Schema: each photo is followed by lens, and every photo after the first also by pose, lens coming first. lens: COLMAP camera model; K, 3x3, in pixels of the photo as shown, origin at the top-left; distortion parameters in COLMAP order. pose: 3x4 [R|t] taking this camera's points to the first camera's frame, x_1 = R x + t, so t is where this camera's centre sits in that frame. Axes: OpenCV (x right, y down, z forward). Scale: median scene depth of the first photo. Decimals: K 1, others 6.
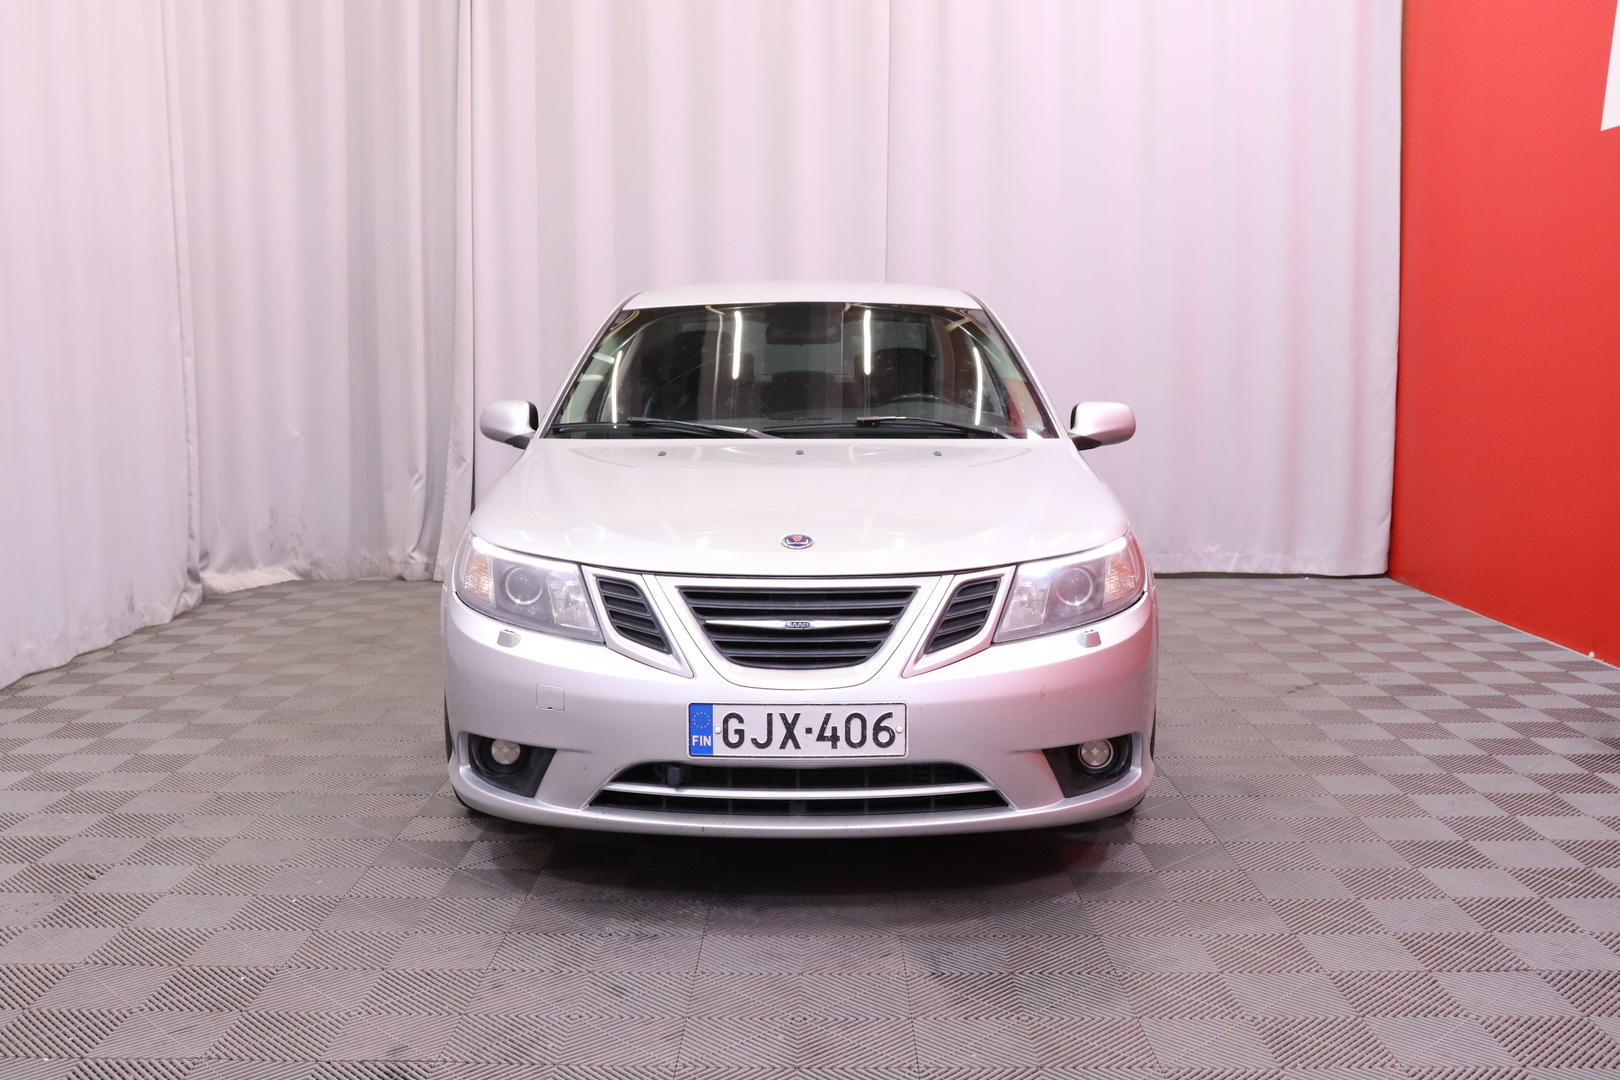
lens RADIAL K [[1578.2, 0, 810.5], [0, 1578.2, 534.9], [0, 0, 1]] dist [0.051483, 0.000000]
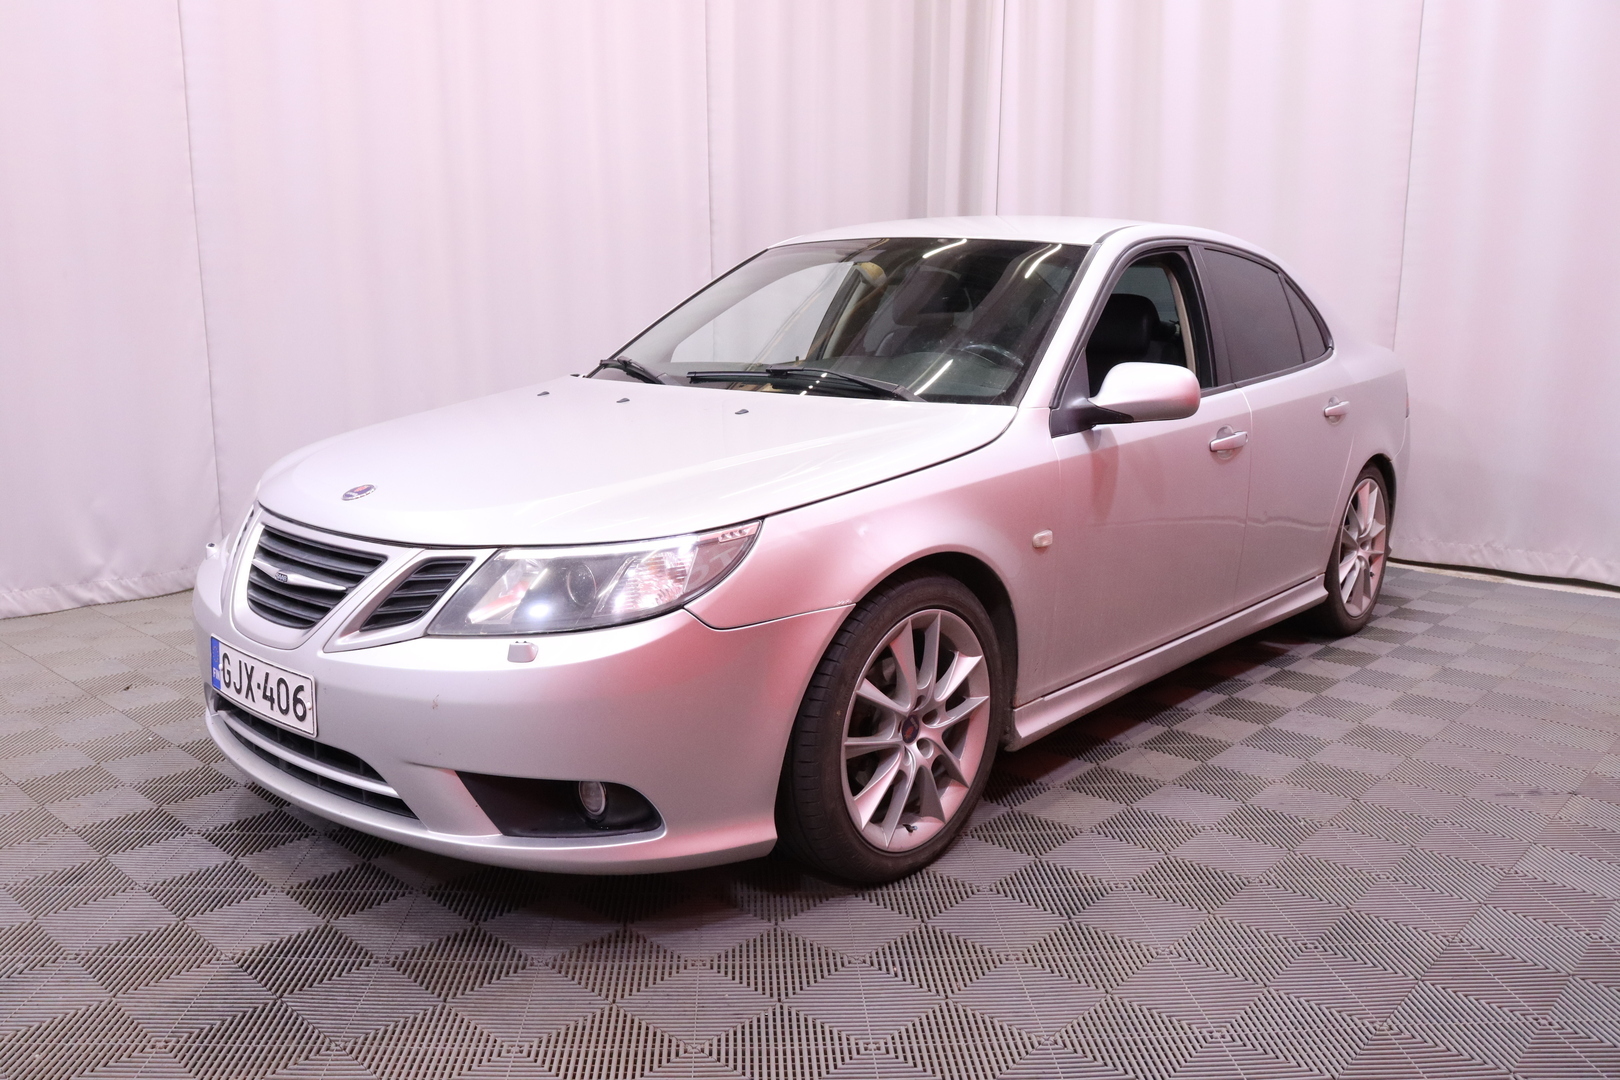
lens RADIAL K [[1322.1, 0, 805.6], [0, 1322.1, 547.6], [0, 0, 1]] dist [-0.009776, -0.001637]
pose [[0.704451, 0.143891, -0.695014, 0.752558], [-0.089831, 0.989435, 0.113795, -0.077904], [0.704045, -0.017729, 0.709934, 0.641047]]
